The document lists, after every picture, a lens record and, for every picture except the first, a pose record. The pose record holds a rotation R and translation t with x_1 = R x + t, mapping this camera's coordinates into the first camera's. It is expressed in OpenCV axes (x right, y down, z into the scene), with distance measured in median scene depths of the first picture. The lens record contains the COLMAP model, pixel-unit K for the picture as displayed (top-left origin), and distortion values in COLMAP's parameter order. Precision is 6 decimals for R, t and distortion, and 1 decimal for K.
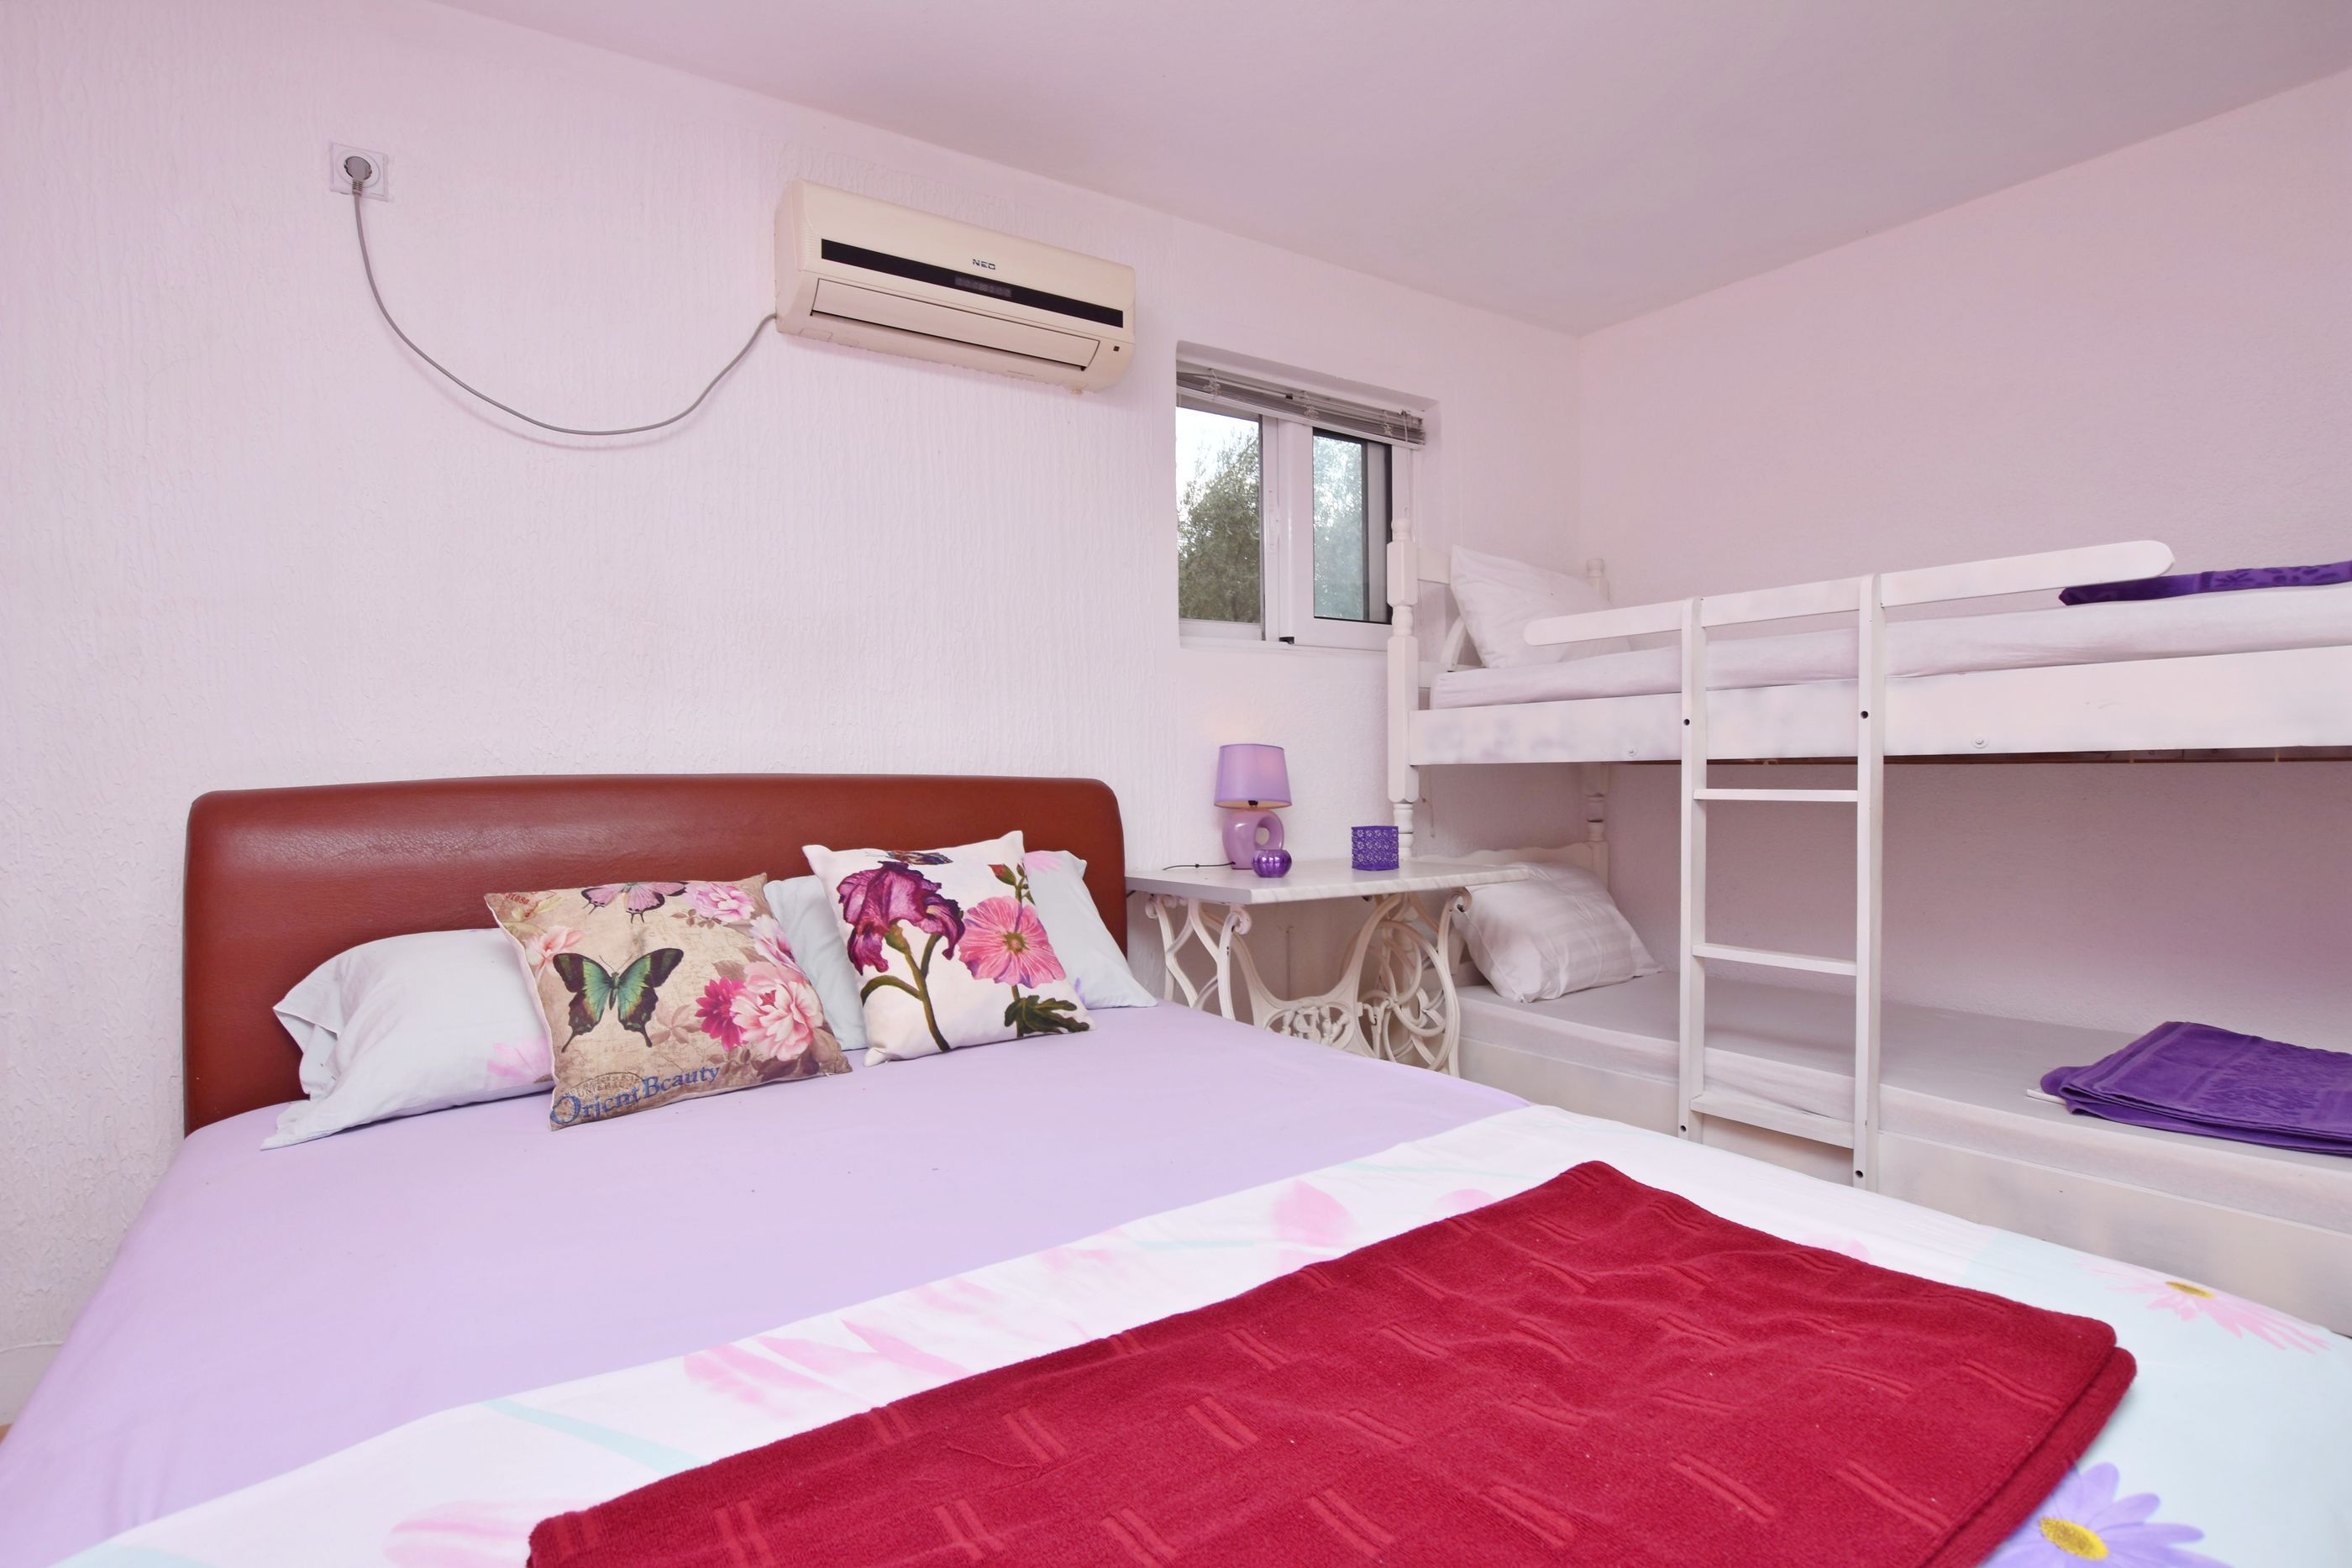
lens RADIAL K [[1097.8, 0, 1178.0], [0, 1097.8, 790.7], [0, 0, 1]] dist [-0.029268, 0.003115]
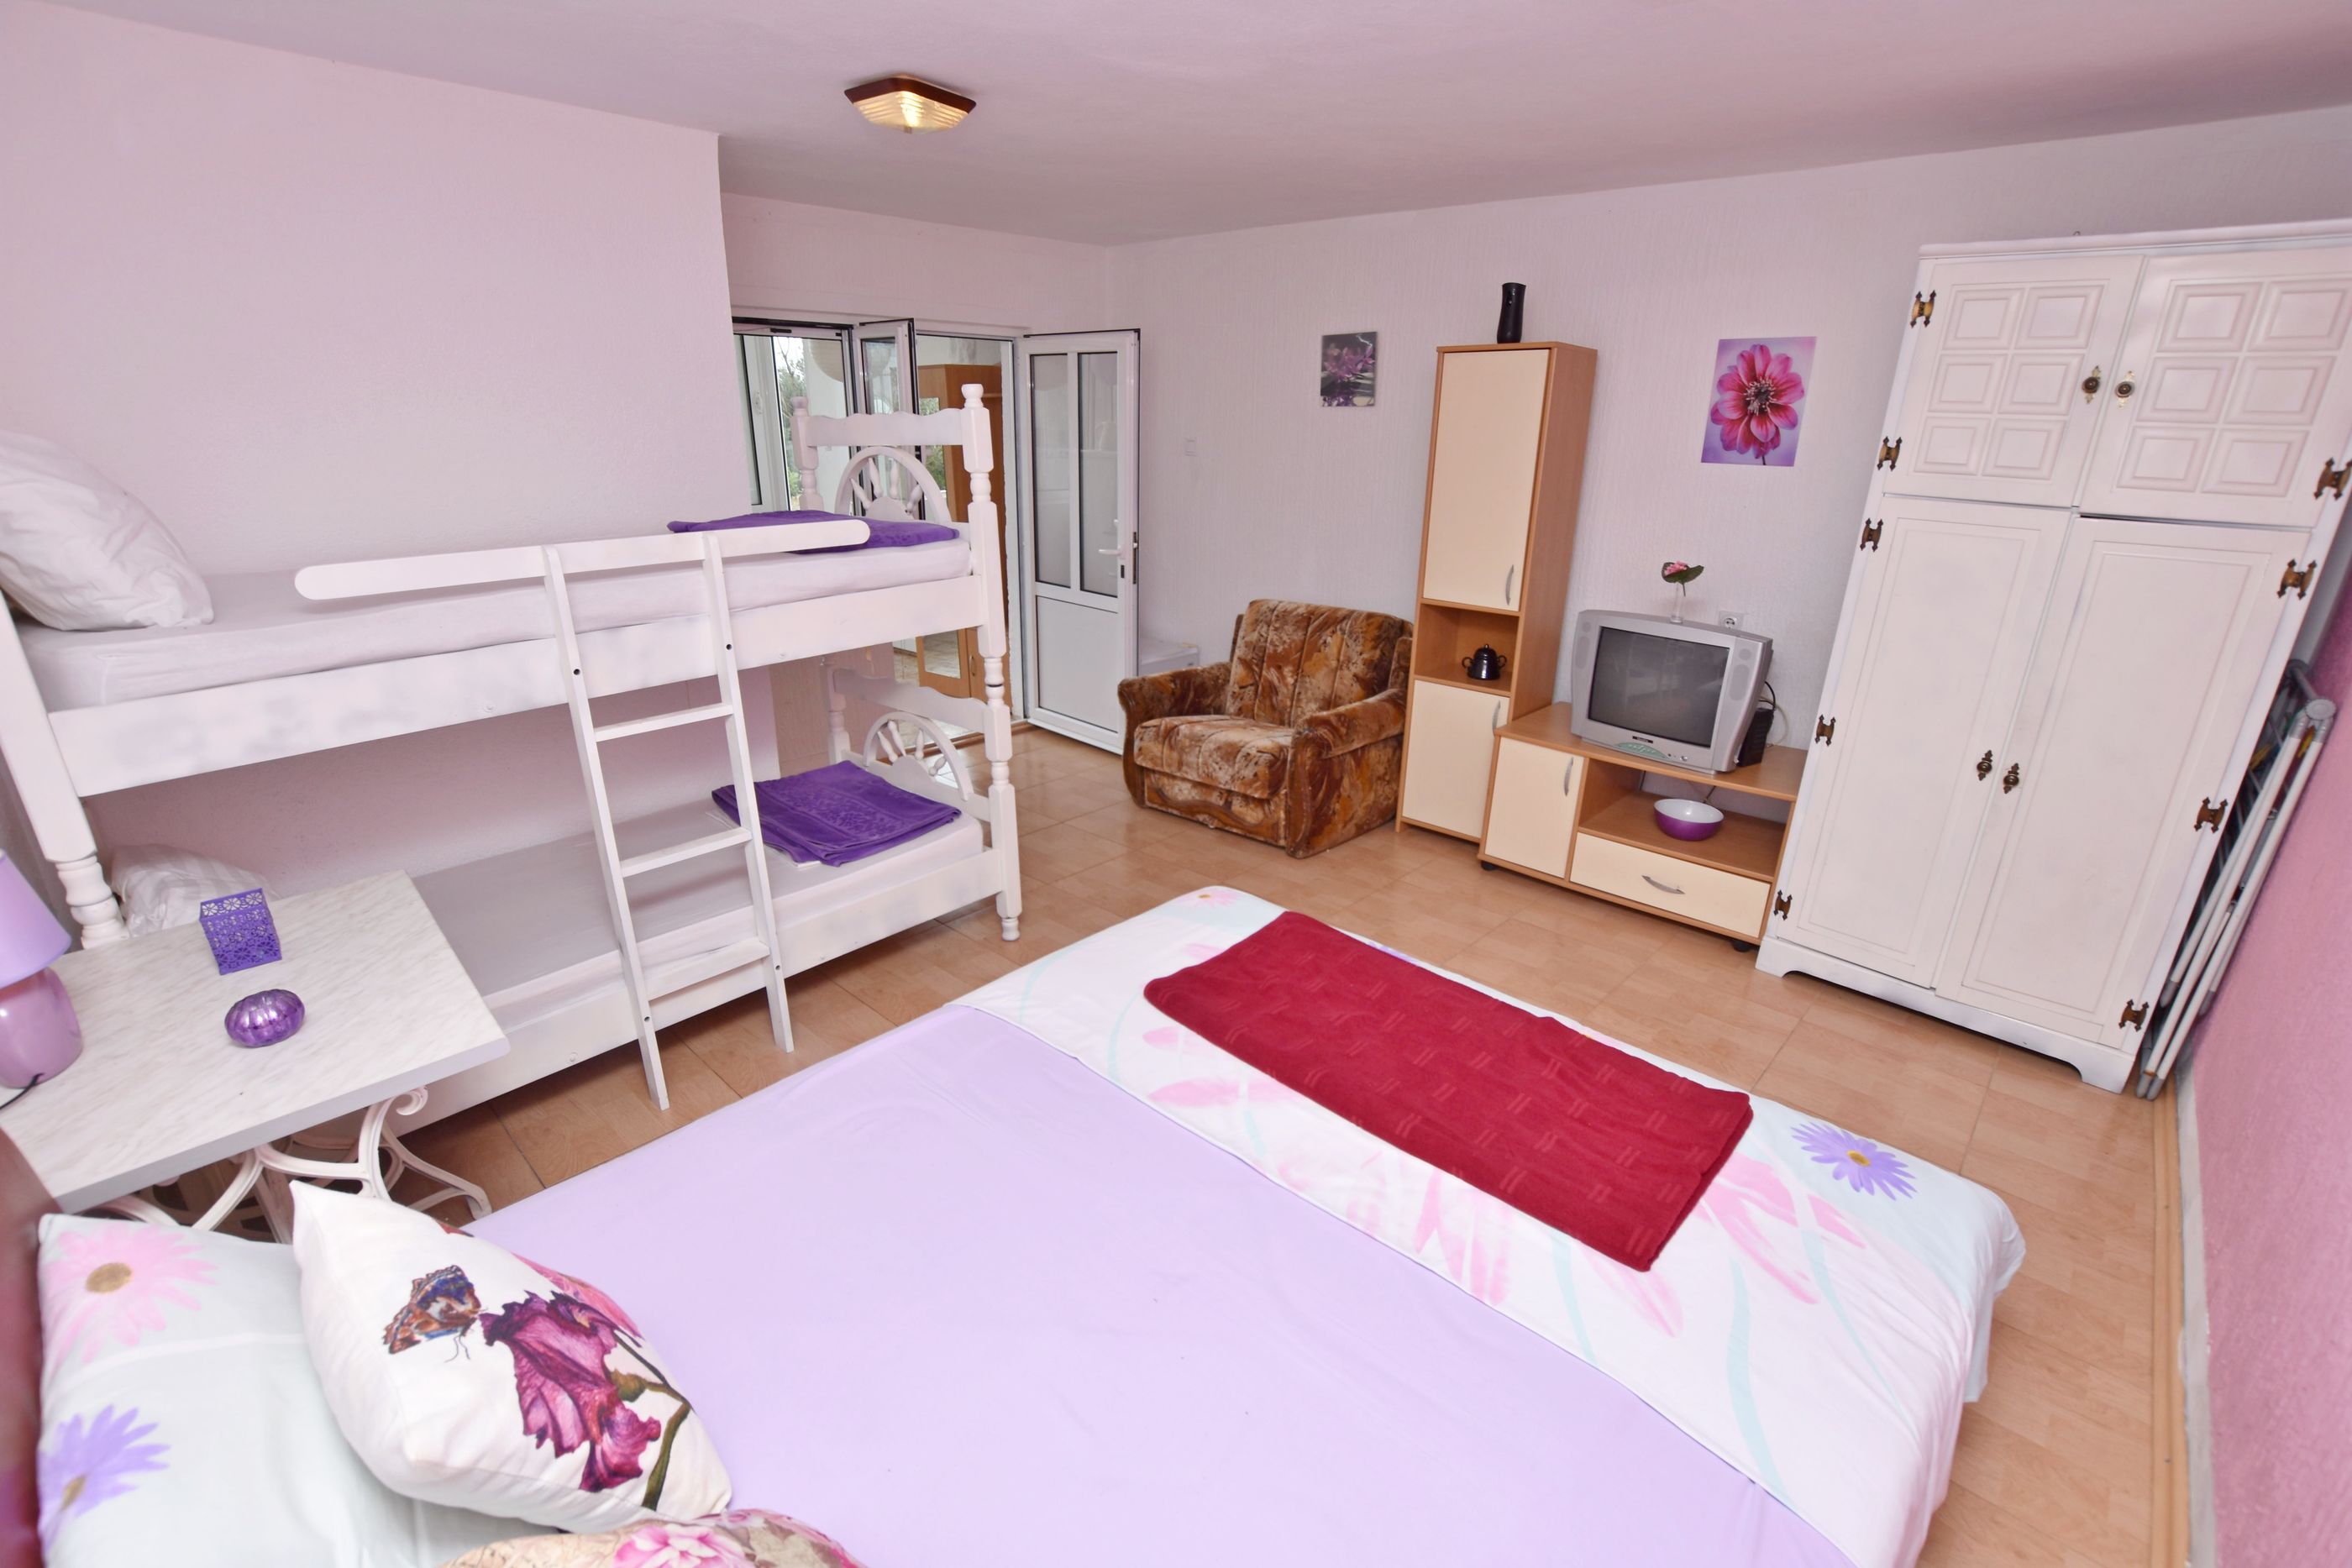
lens RADIAL K [[1039.0, 0, 1193.1], [0, 1039.0, 793.0], [0, 0, 1]] dist [-0.033183, 0.005449]
pose [[-0.201547, -0.331767, 0.921580, -0.707480], [0.005448, 0.940494, 0.339768, -0.344831], [-0.979464, 0.073500, -0.187746, 0.768755]]
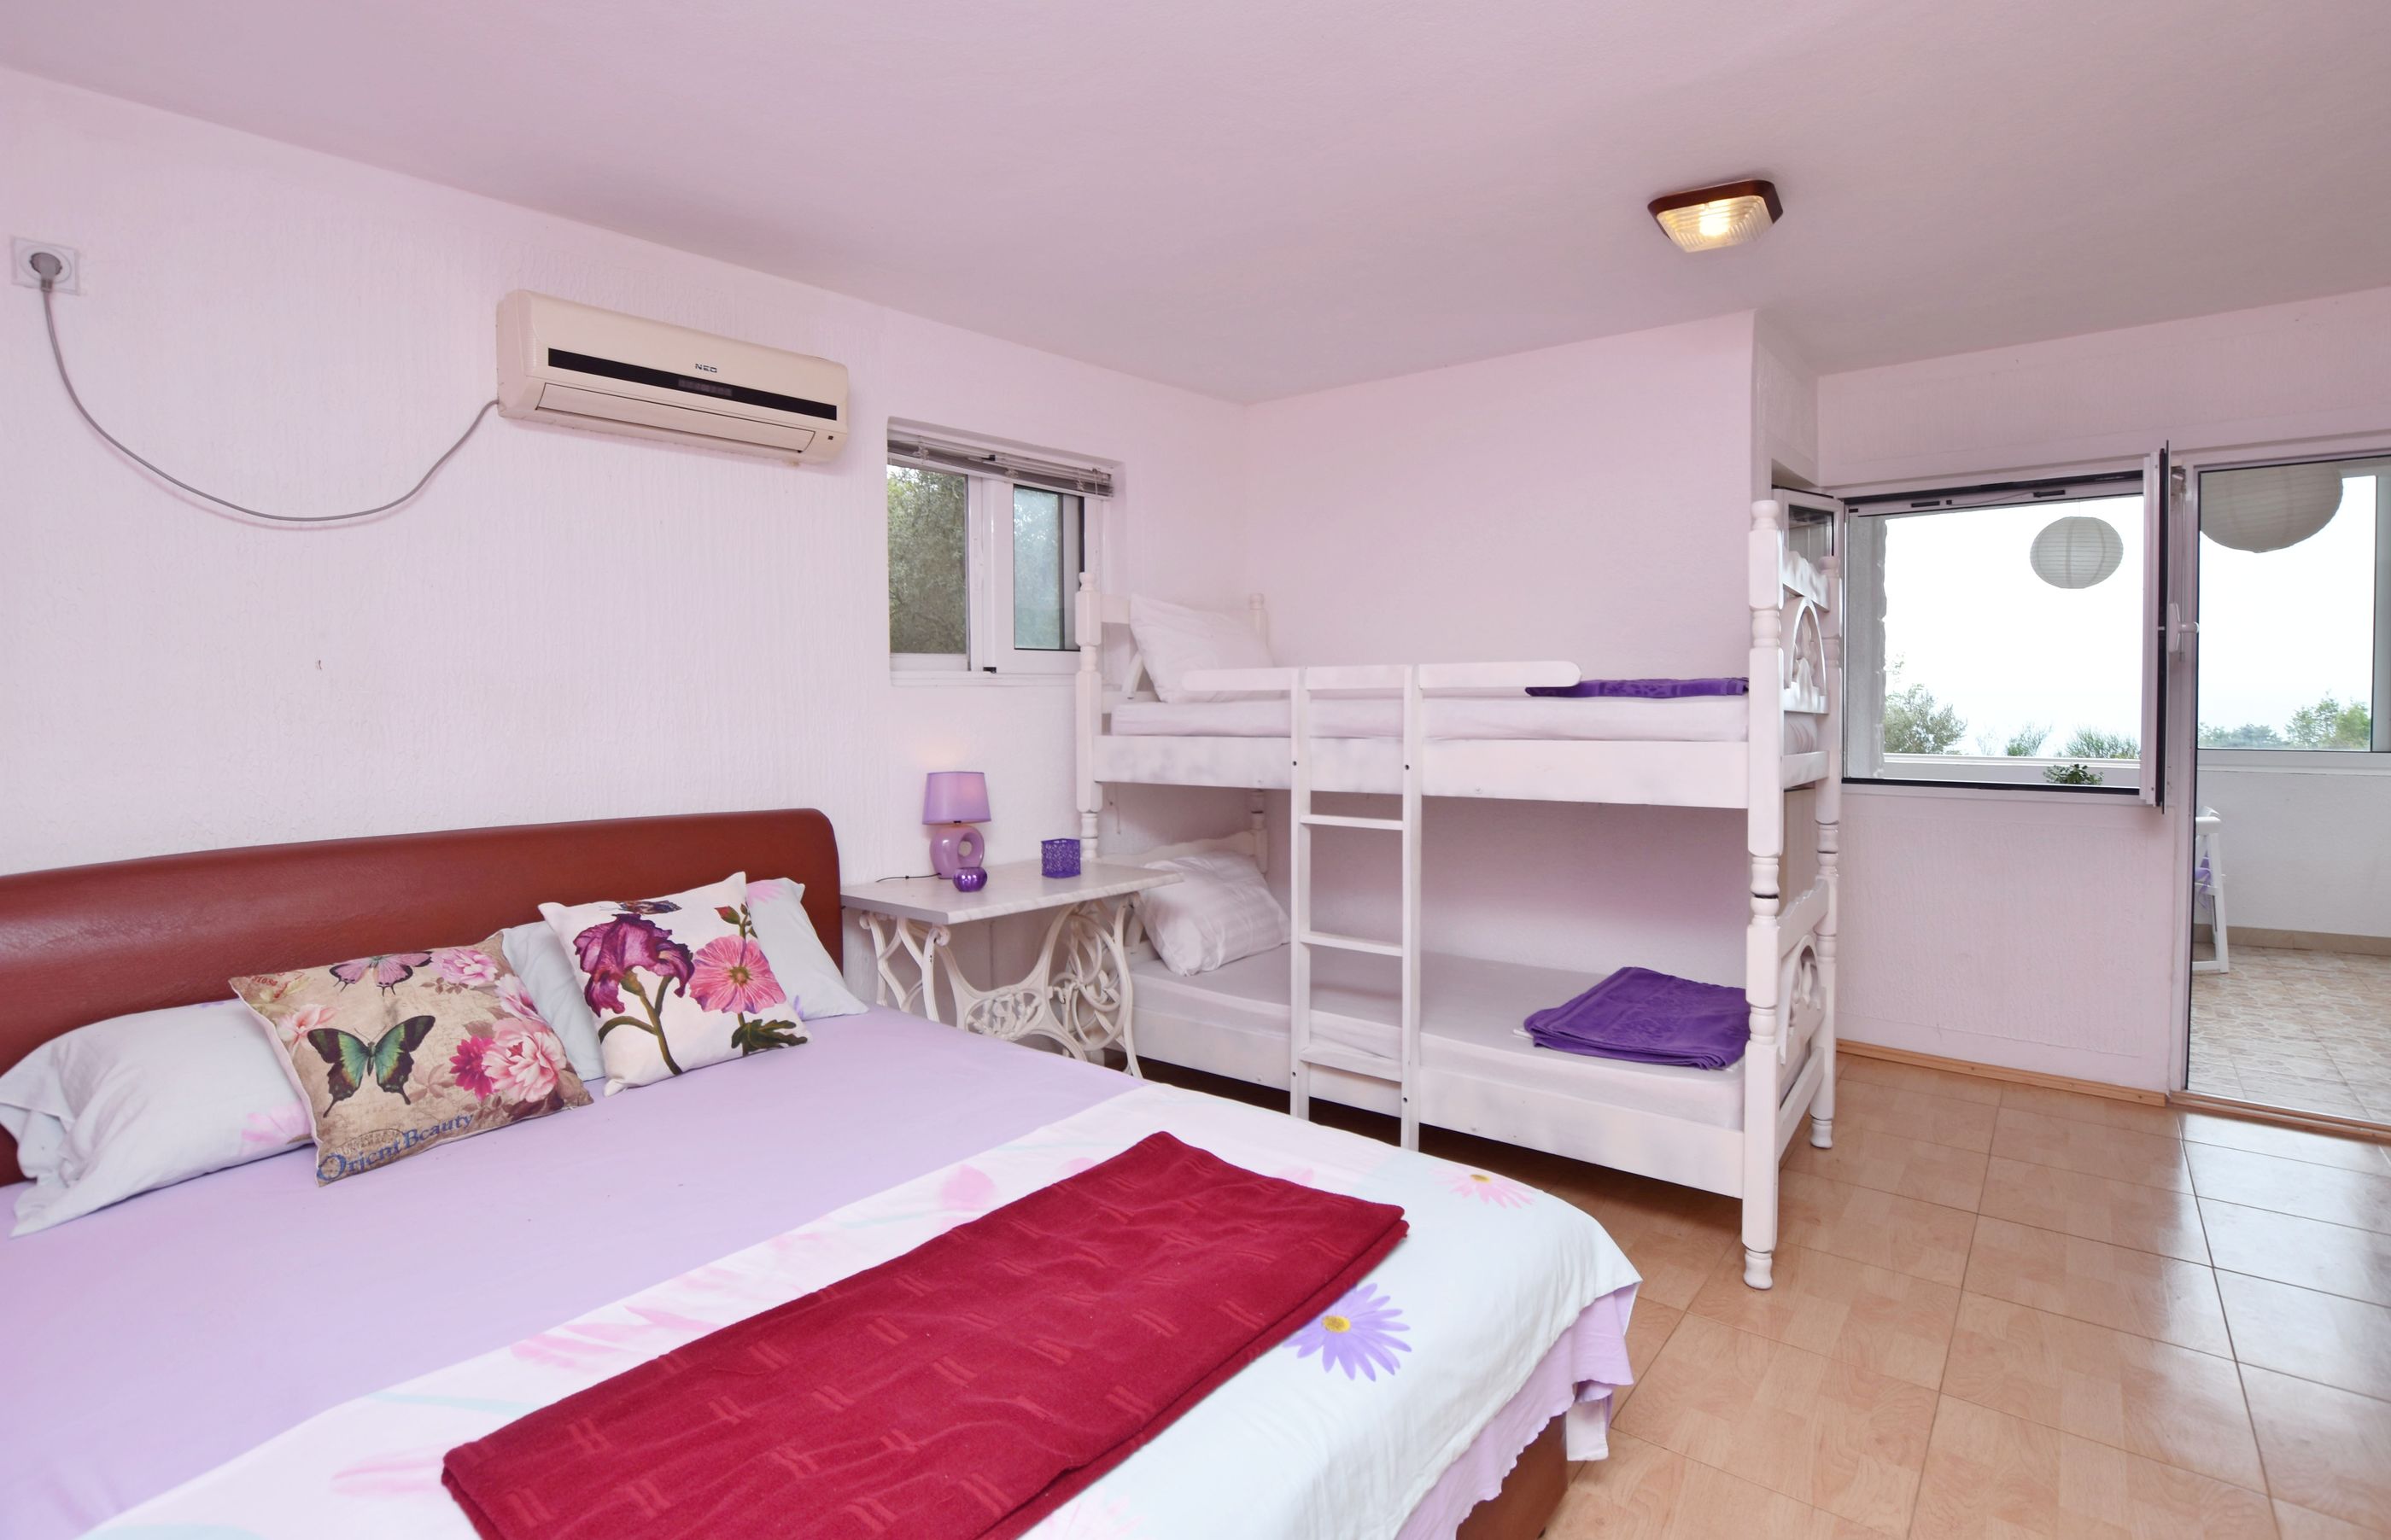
lens RADIAL K [[1107.9, 0, 1247.1], [0, 1107.9, 720.3], [0, 0, 1]] dist [-0.029760, 0.003337]
pose [[0.956799, -0.003548, 0.290729, 0.033116], [0.002726, 0.999991, 0.003232, -0.146578], [-0.290738, -0.002300, 0.956800, -0.310858]]
